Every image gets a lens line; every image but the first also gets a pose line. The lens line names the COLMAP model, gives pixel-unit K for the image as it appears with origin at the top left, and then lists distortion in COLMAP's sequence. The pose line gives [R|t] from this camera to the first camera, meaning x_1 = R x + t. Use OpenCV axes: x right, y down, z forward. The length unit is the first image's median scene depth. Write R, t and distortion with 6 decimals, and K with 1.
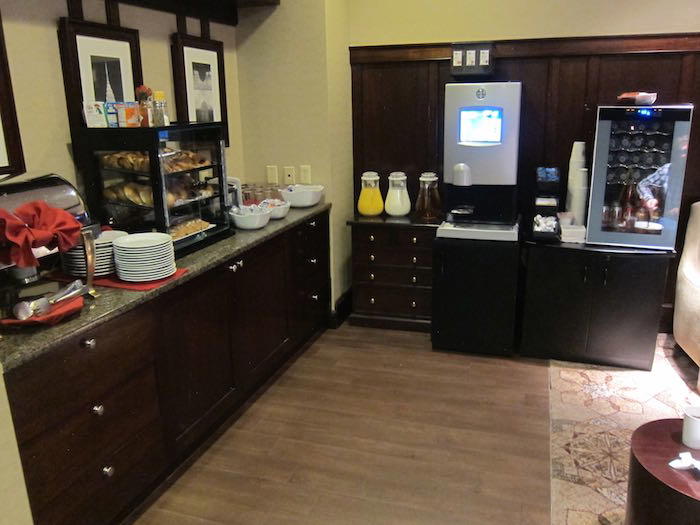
lens RADIAL K [[586.0, 0, 350.0], [0, 586.0, 262.5], [0, 0, 1]] dist [-0.050350, 0.000481]
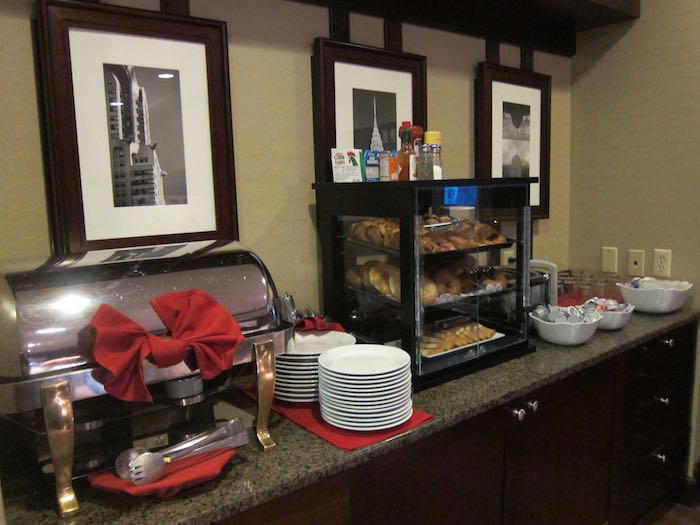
lens RADIAL K [[586.0, 0, 350.0], [0, 586.0, 262.5], [0, 0, 1]] dist [-0.050350, 0.000481]
pose [[0.843458, 0.065760, -0.533154, -0.035975], [-0.130515, 0.987827, -0.084636, -0.068584], [0.521099, 0.140972, 0.841774, 0.367716]]
